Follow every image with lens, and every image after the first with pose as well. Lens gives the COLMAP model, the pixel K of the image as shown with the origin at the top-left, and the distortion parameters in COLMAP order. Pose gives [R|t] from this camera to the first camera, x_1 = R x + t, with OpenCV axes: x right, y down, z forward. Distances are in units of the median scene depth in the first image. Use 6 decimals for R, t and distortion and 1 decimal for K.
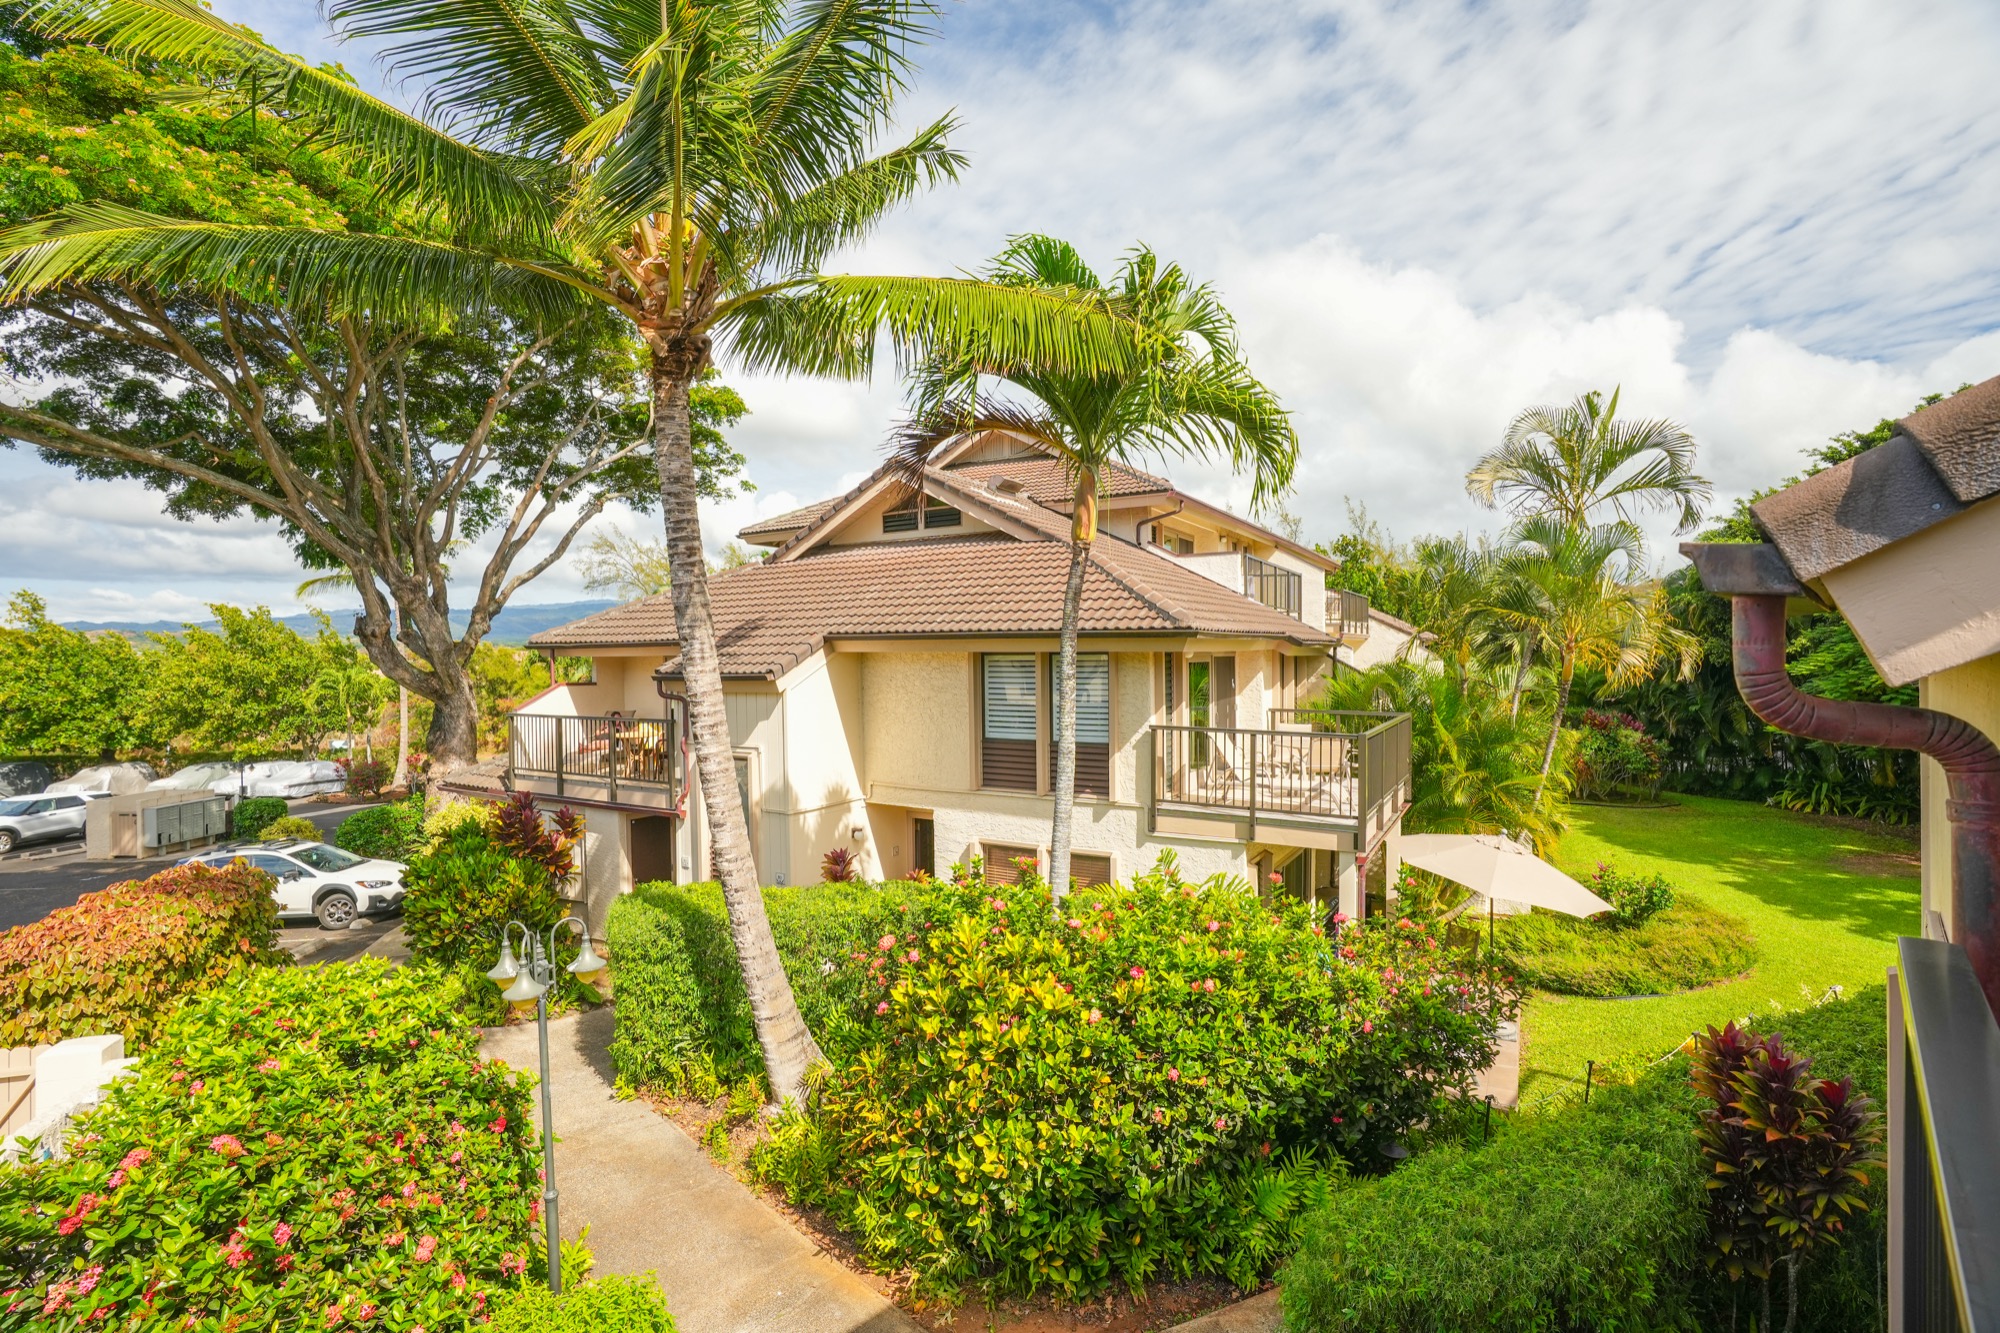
lens RADIAL K [[925.5, 0, 964.1], [0, 925.5, 658.5], [0, 0, 1]] dist [-0.030612, 0.000068]
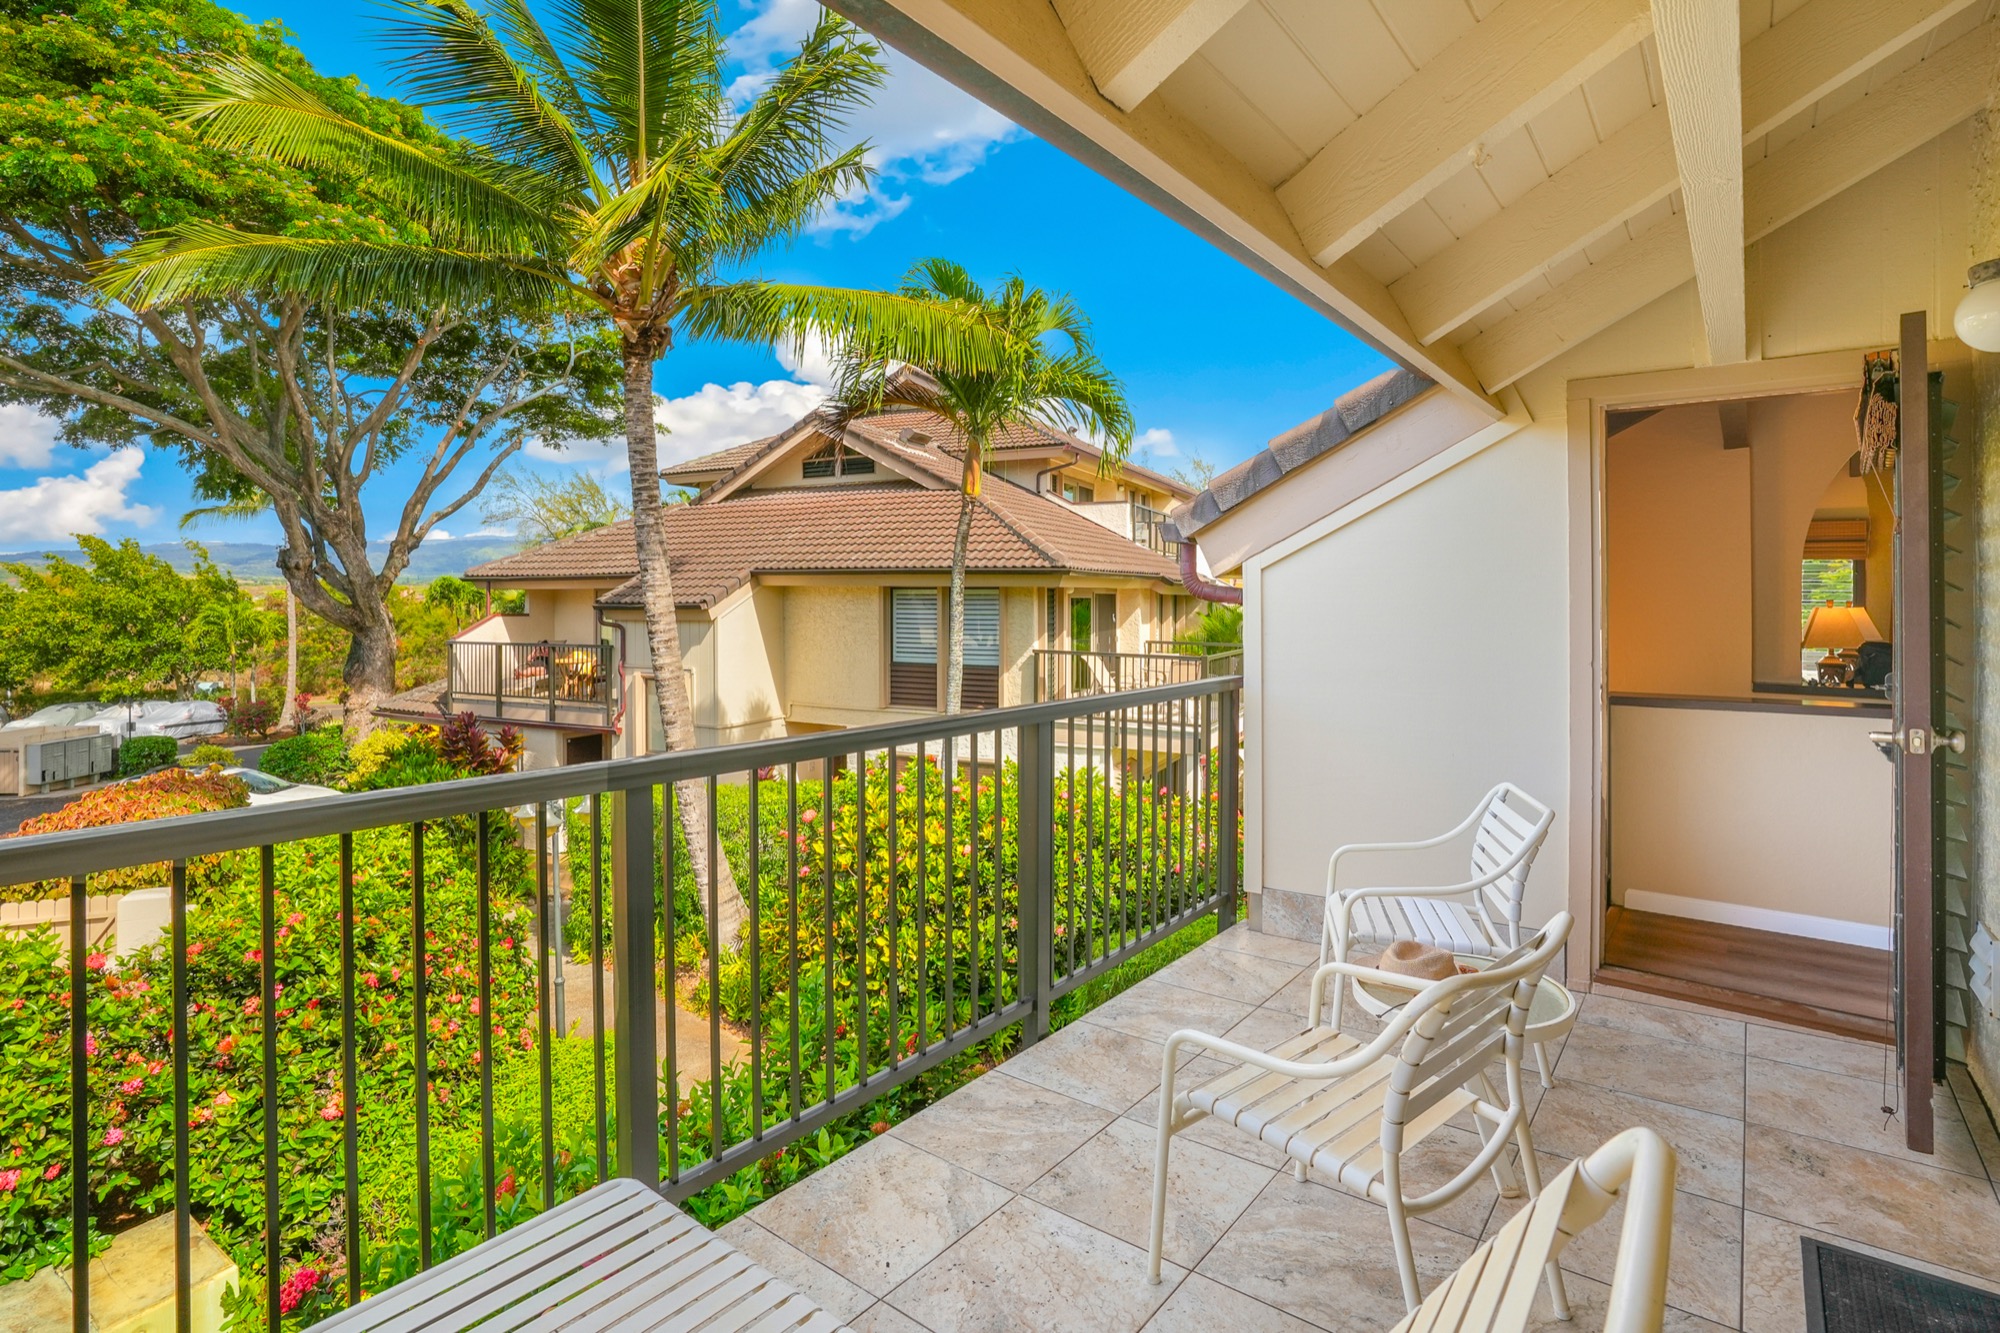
lens RADIAL K [[986.3, 0, 977.4], [0, 986.3, 568.5], [0, 0, 1]] dist [-0.051823, 0.000117]
pose [[0.995006, 0.011136, 0.099195, 0.003733], [-0.007567, 0.999313, -0.036281, 0.011374], [-0.099530, 0.035349, 0.994406, -0.184512]]
